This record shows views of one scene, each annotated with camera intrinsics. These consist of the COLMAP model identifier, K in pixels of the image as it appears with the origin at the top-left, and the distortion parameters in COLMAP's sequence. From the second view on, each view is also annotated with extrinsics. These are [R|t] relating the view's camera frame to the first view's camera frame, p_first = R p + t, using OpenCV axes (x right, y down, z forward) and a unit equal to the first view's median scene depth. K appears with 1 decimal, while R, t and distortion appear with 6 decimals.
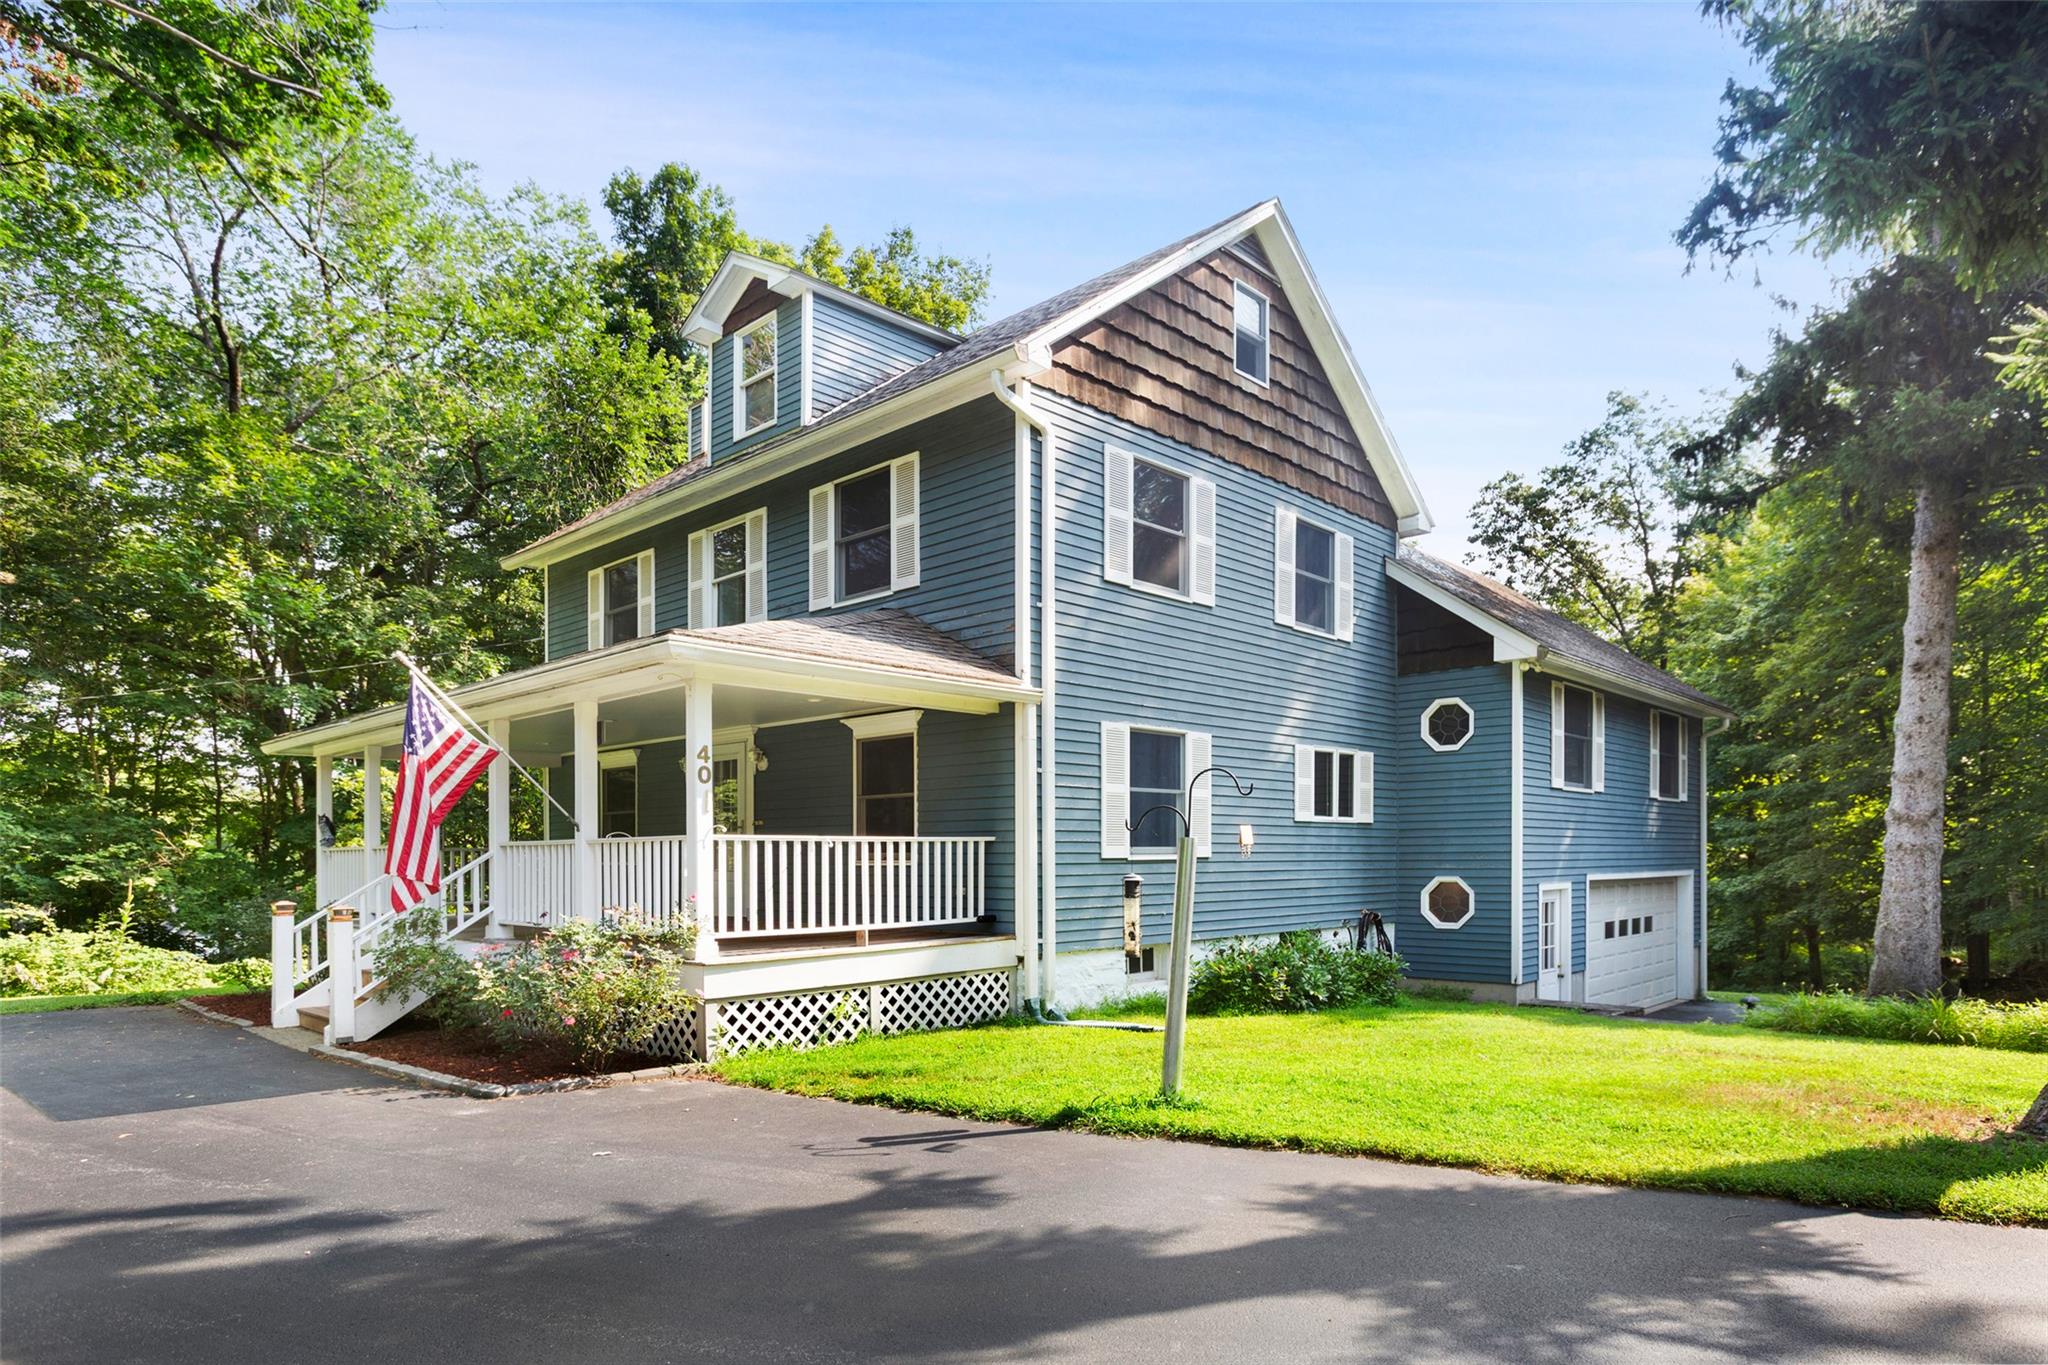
lens RADIAL K [[1132.2, 0, 962.2], [0, 1132.2, 860.4], [0, 0, 1]] dist [-0.003057, 0.001601]
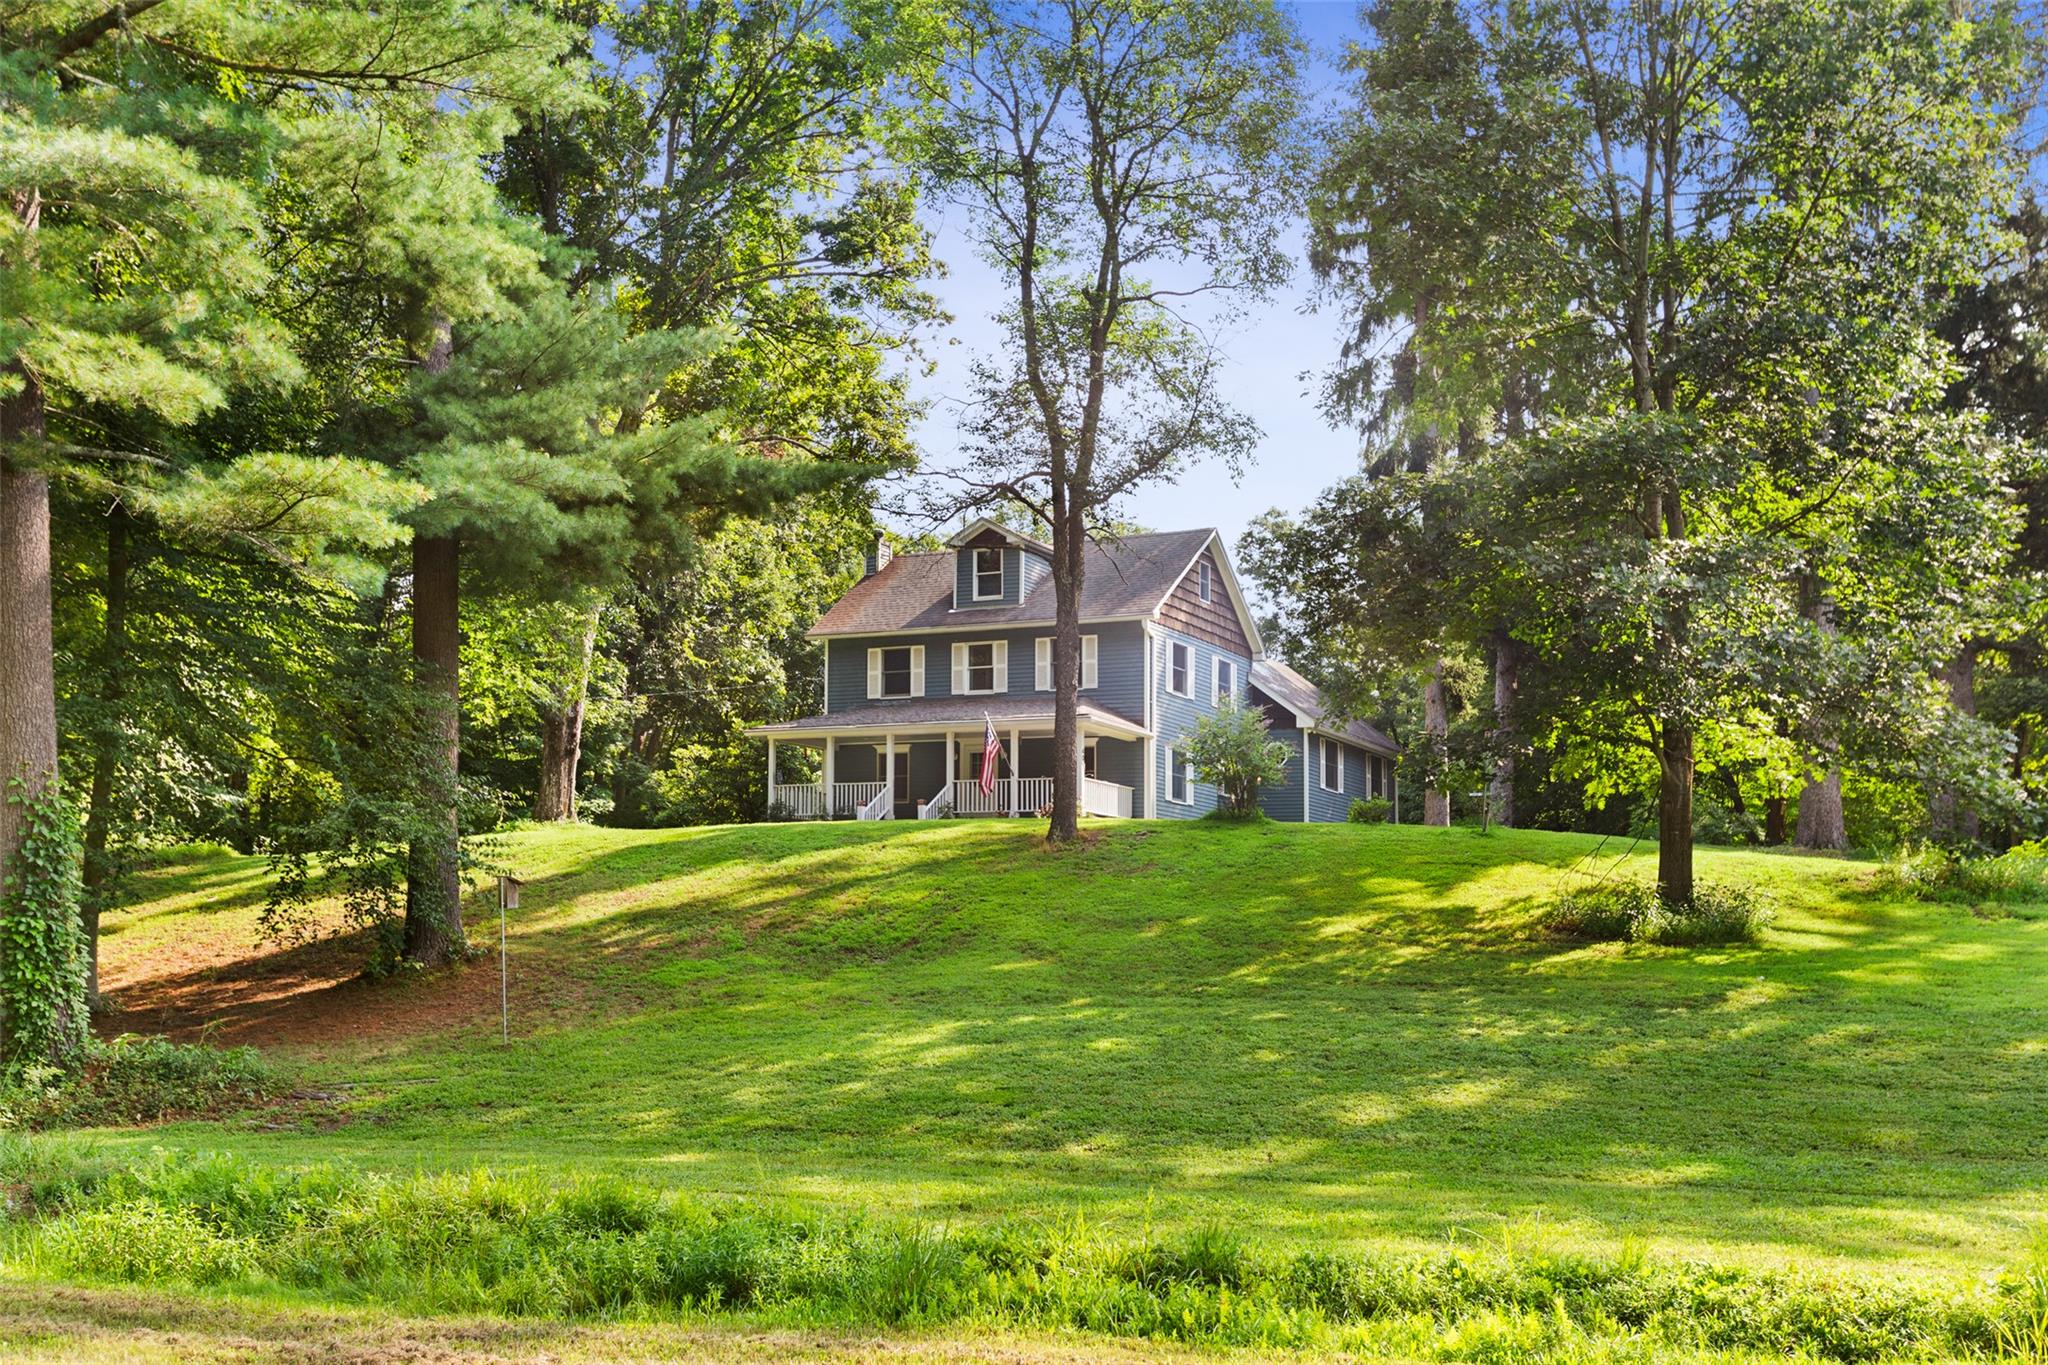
lens RADIAL K [[2038.8, 0, 1024.0], [0, 2038.8, 682.5], [0, 0, 1]] dist [0.005107, 0.007905]
pose [[0.940622, 0.068654, 0.332441, -1.553562], [-0.021445, 0.989397, -0.143647, 0.364967], [-0.338778, 0.127988, 0.932120, -2.900745]]
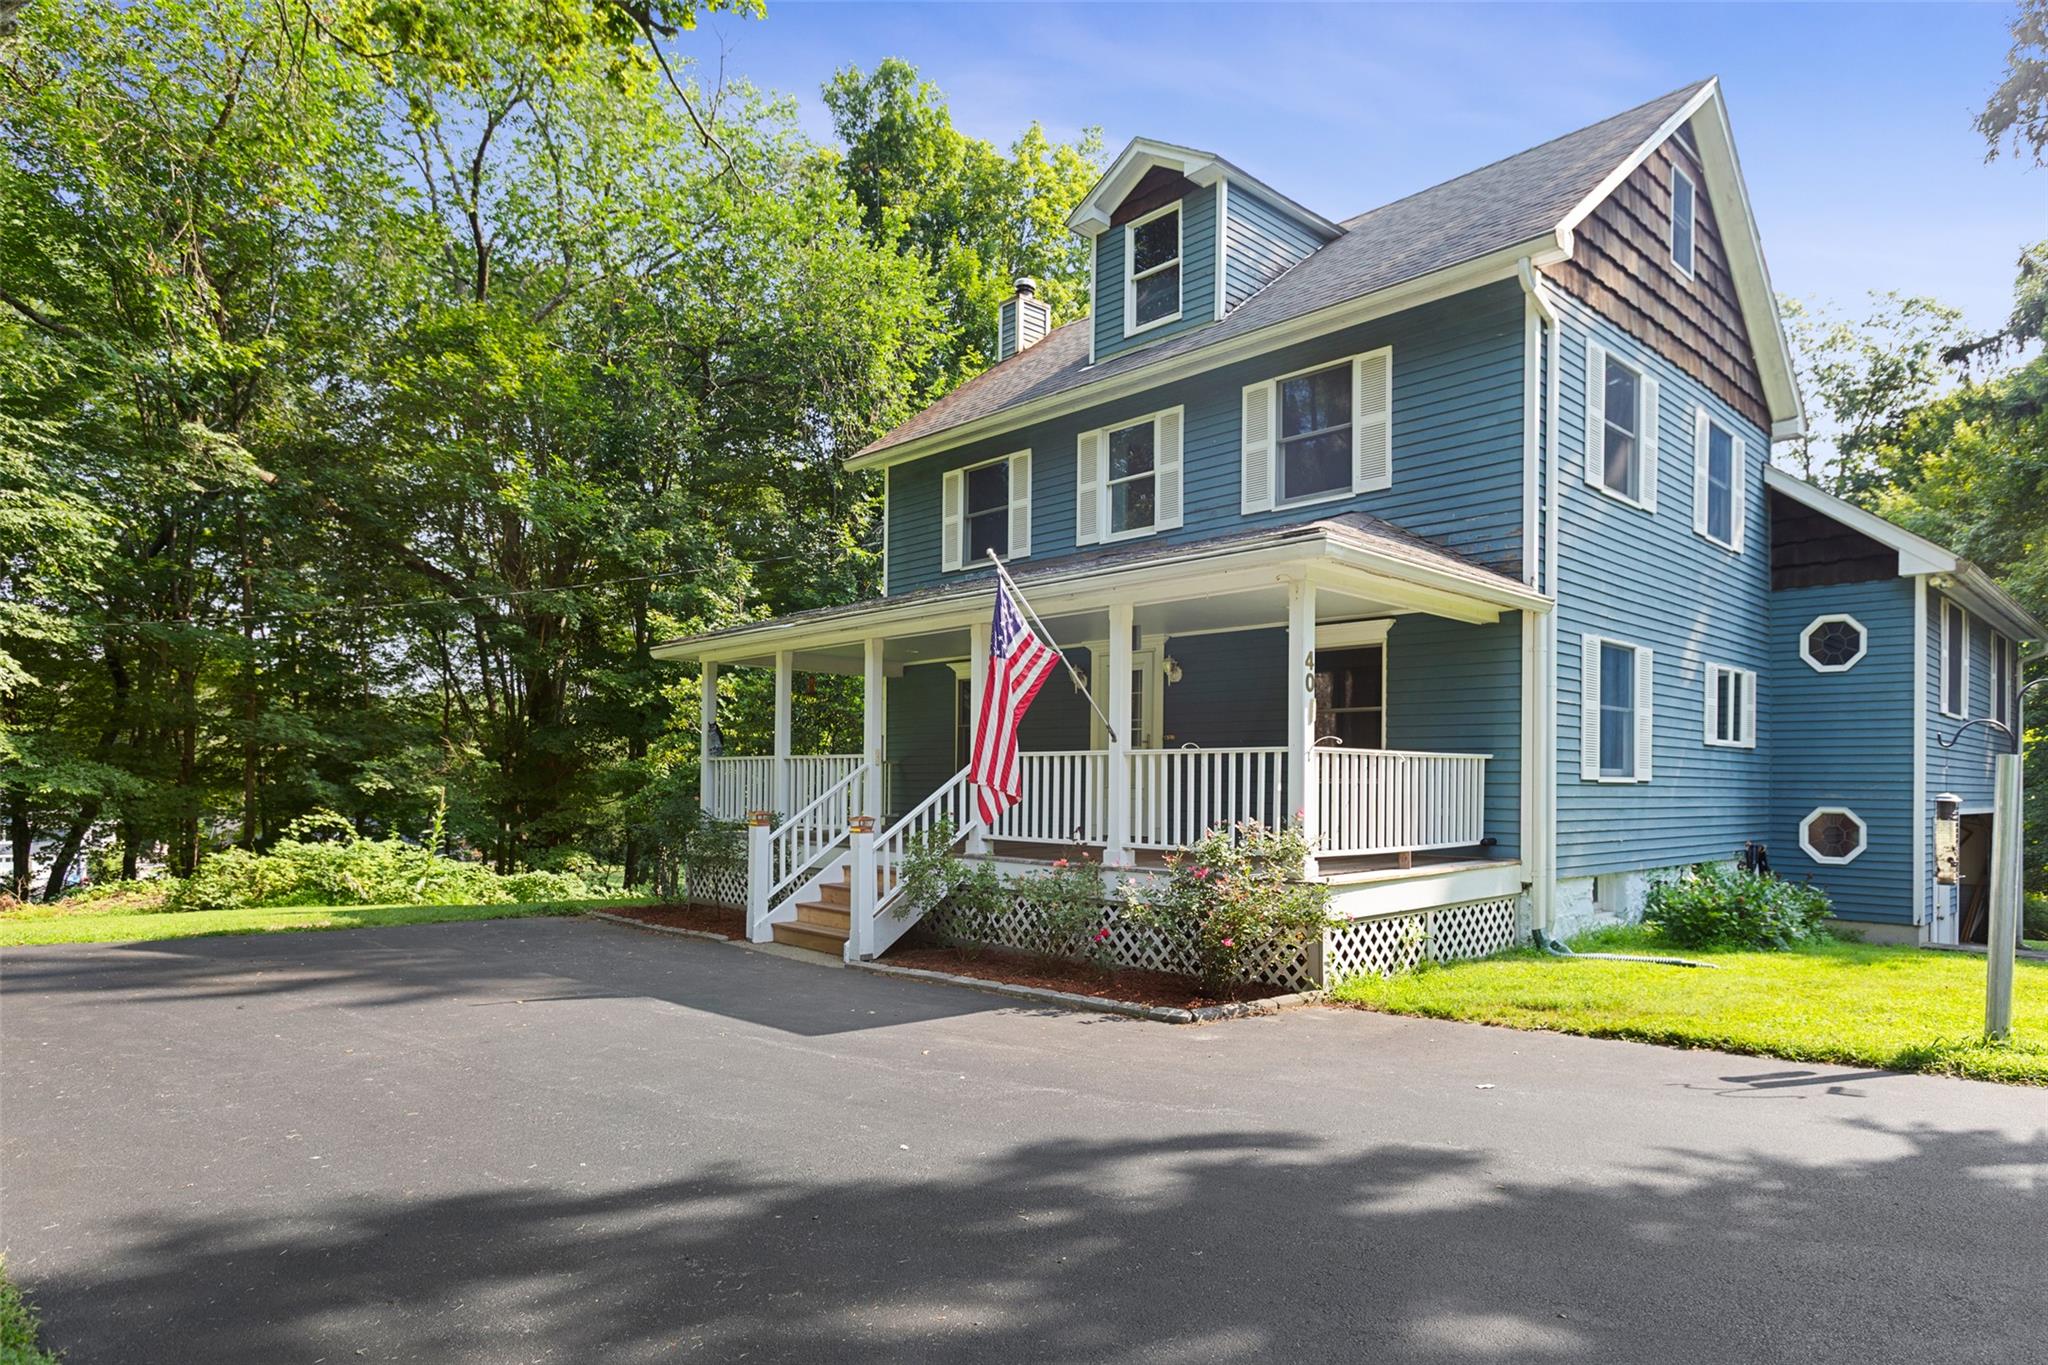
lens RADIAL K [[1179.8, 0, 1019.6], [0, 1179.8, 772.3], [0, 0, 1]] dist [-0.002217, 0.003957]
pose [[0.998933, 0.015726, -0.043414, -0.272805], [-0.016121, 0.999832, -0.008762, 0.007049], [0.043269, 0.009452, 0.999019, 0.007966]]
